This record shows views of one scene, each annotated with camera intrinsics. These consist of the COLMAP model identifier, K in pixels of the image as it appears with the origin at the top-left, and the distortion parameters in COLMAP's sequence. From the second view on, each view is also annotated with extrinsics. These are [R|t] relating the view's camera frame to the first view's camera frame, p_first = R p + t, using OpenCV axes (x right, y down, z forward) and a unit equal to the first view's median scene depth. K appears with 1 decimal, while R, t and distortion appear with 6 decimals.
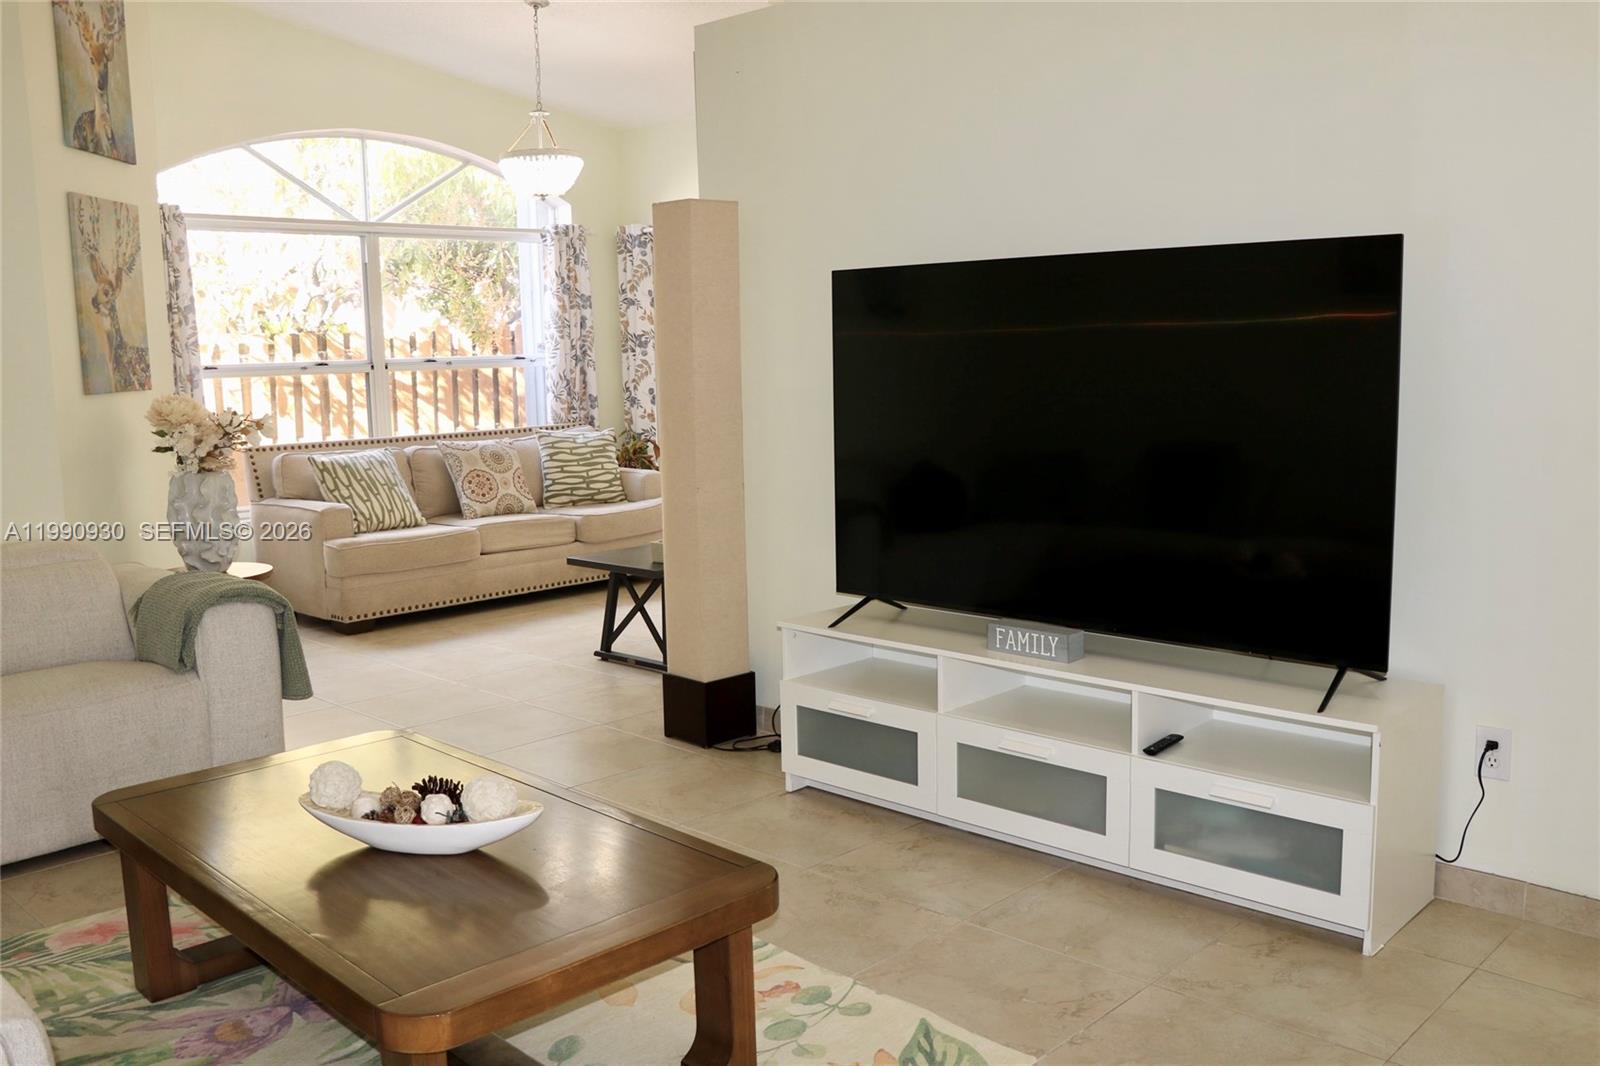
lens RADIAL K [[1373.2, 0, 806.1], [0, 1373.2, 547.7], [0, 0, 1]] dist [-0.113423, 0.088108]
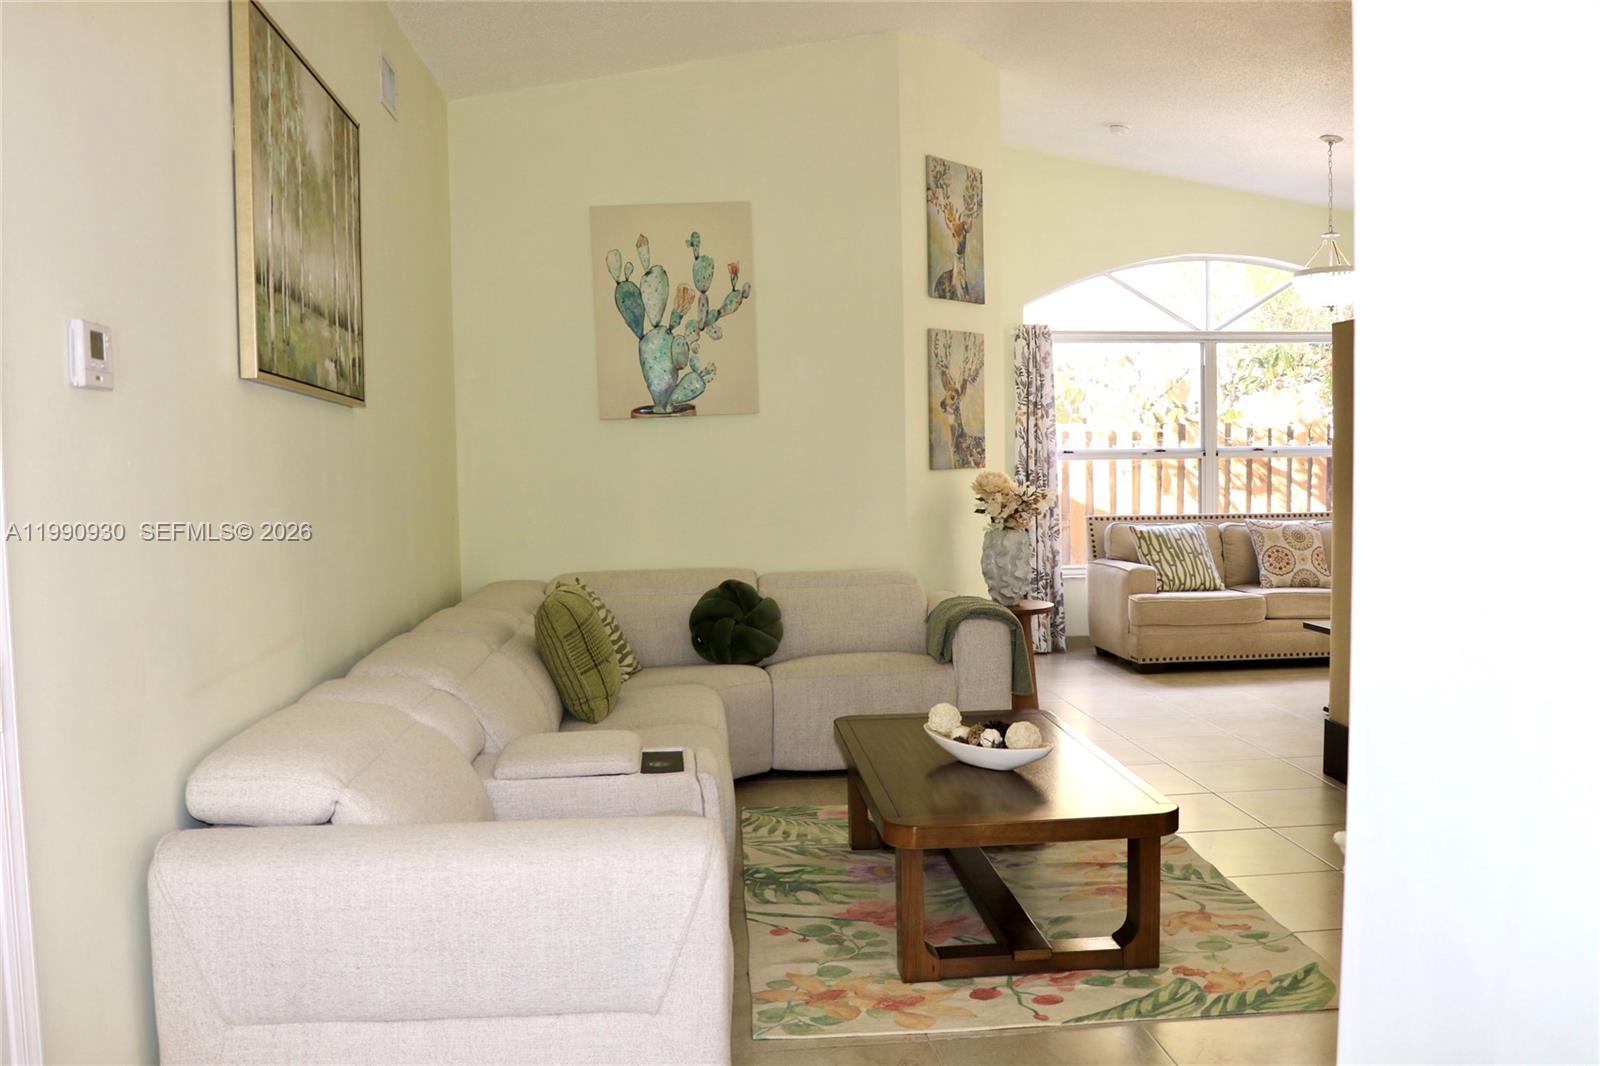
lens RADIAL K [[1373.2, 0, 798.4], [0, 1373.2, 537.5], [0, 0, 1]] dist [-0.113423, 0.088108]
pose [[0.760493, 0.048683, -0.647518, 0.203865], [-0.093763, 0.994968, -0.035316, 0.014470], [0.642541, 0.087571, 0.761231, -0.127679]]
